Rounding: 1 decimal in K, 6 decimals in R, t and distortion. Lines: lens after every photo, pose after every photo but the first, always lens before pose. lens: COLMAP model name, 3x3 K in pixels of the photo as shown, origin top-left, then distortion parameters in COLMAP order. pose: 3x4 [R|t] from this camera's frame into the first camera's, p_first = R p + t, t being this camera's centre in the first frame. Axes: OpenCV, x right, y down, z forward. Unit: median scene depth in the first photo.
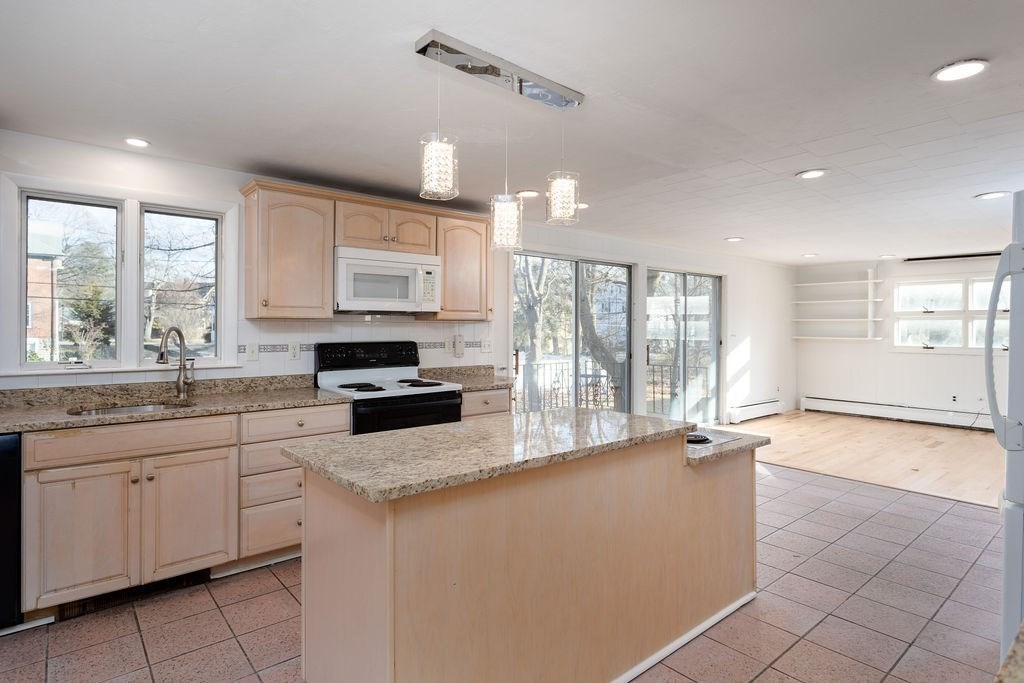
lens RADIAL K [[531.9, 0, 507.9], [0, 531.9, 333.3], [0, 0, 1]] dist [-0.008022, 0.003137]
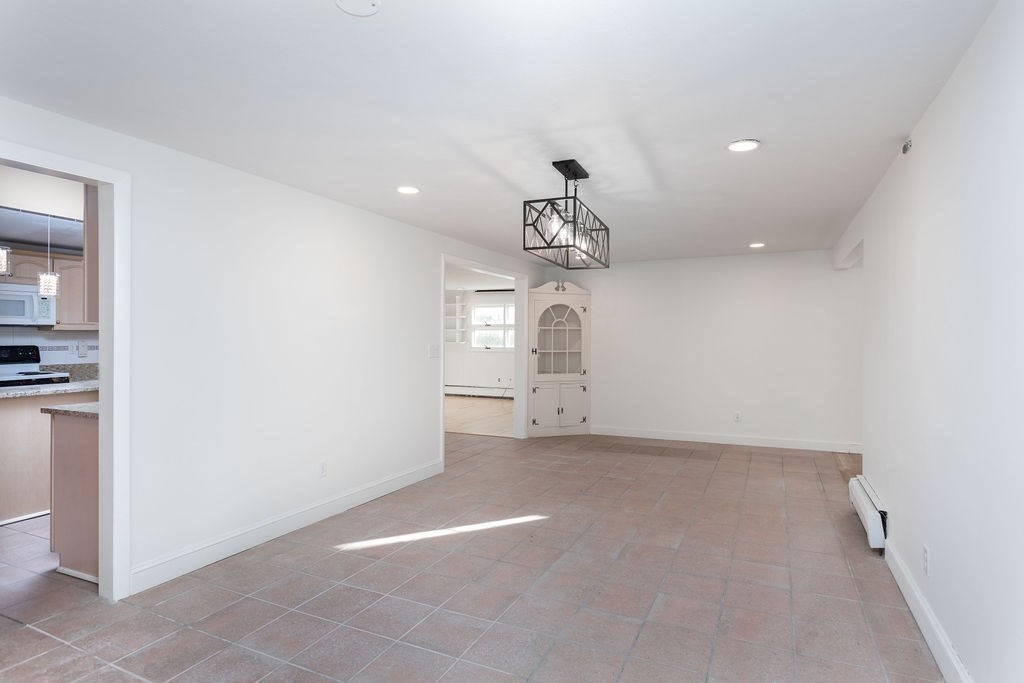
lens RADIAL K [[531.9, 0, 521.1], [0, 531.9, 341.2], [0, 0, 1]] dist [-0.008022, 0.003137]
pose [[0.906417, -0.003816, 0.422367, 0.233768], [0.002121, 0.999988, 0.004483, 0.000041], [-0.422379, -0.003167, 0.906414, -0.480122]]
